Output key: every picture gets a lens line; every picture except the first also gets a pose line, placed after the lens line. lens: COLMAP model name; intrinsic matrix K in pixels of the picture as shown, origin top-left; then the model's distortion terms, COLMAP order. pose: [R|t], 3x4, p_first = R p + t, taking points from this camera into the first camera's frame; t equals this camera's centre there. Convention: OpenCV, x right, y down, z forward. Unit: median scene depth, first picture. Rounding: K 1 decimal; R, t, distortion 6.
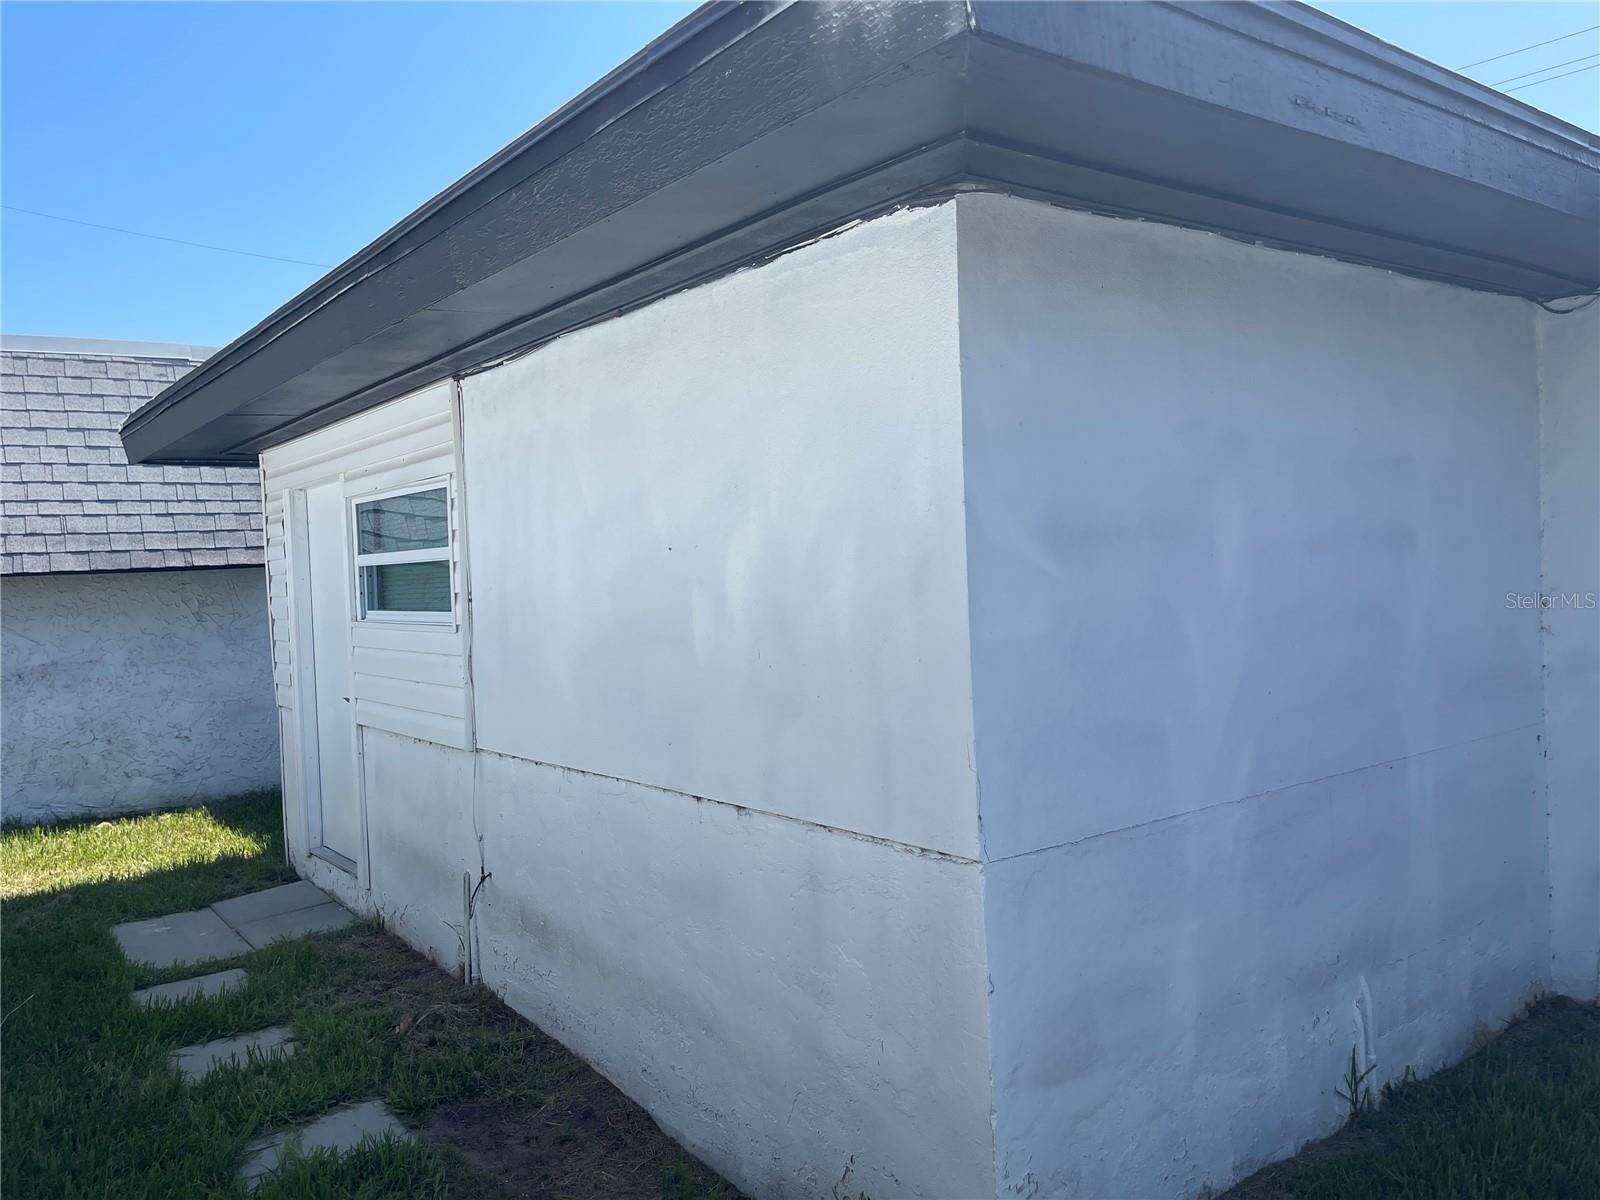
lens RADIAL K [[1190.3, 0, 803.2], [0, 1190.3, 598.9], [0, 0, 1]] dist [0.009408, -0.000617]
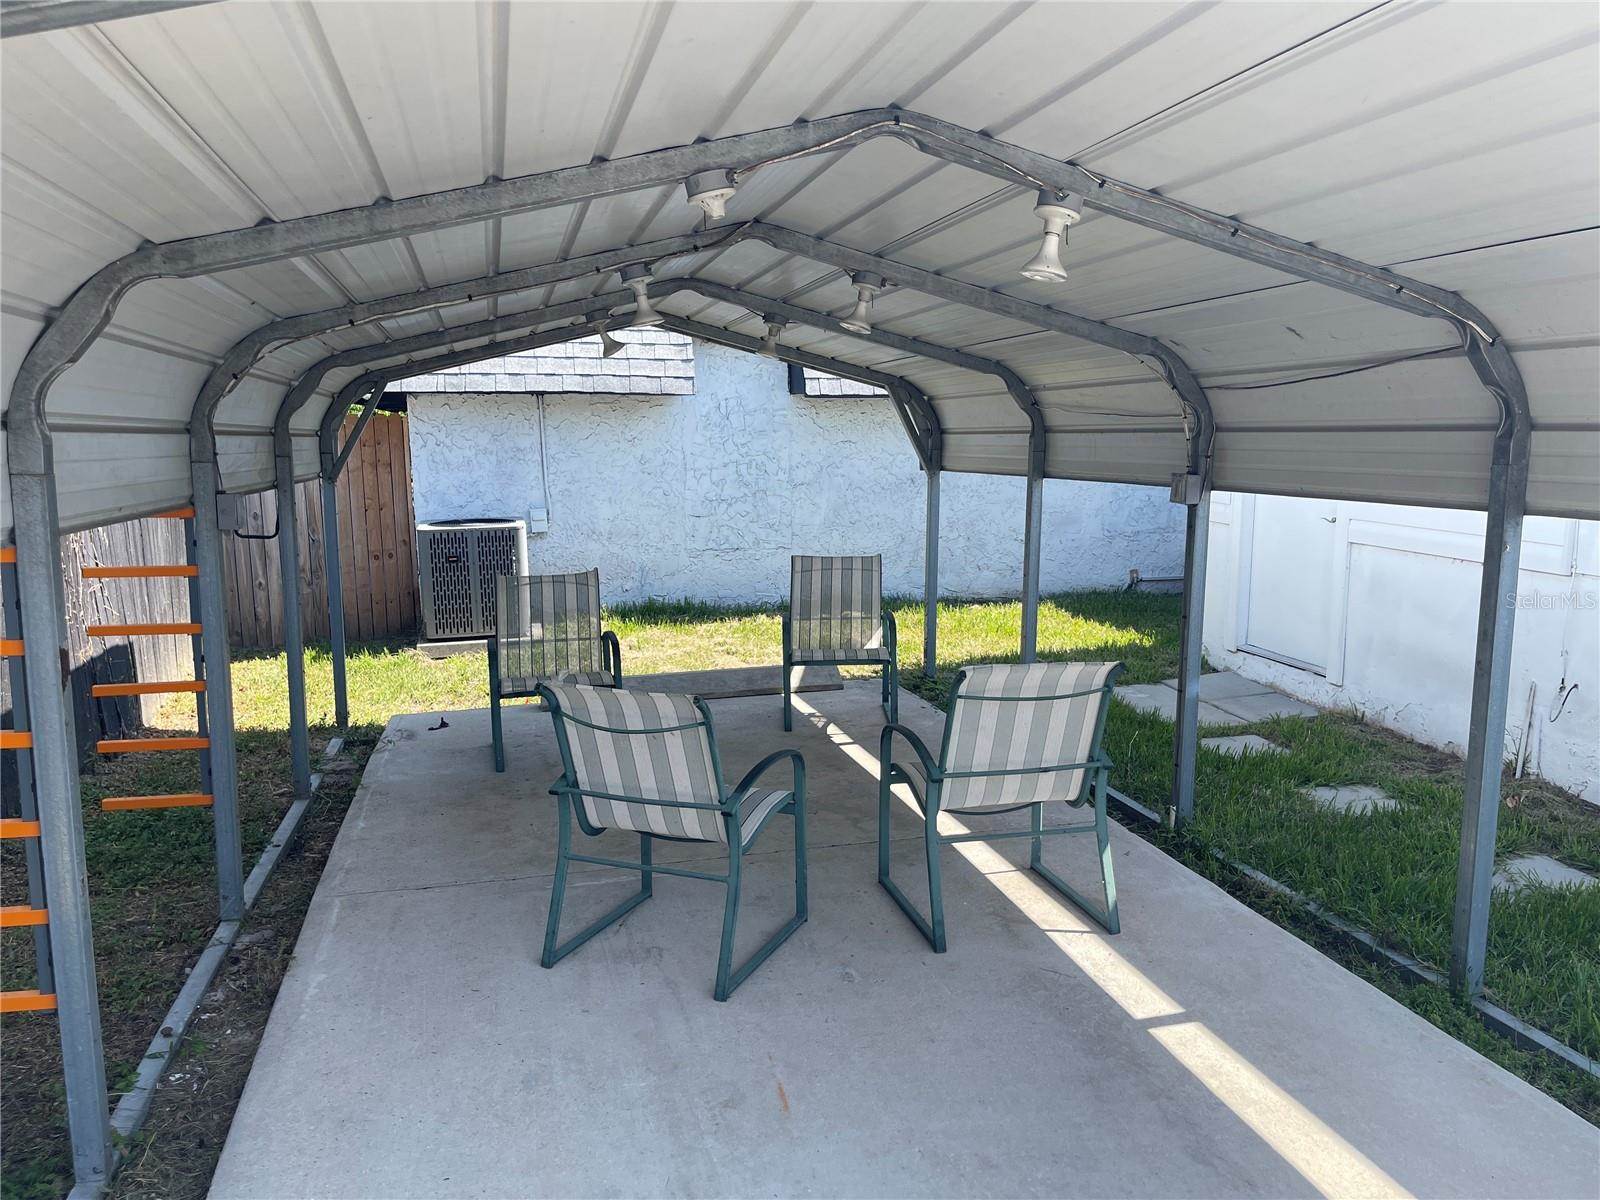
lens RADIAL K [[1190.3, 0, 796.4], [0, 1190.3, 590.8], [0, 0, 1]] dist [0.009408, -0.000617]
pose [[0.915383, 0.097720, -0.390544, -0.376659], [-0.045044, 0.988863, 0.141851, 0.013311], [0.400056, -0.112256, 0.909590, -0.225860]]
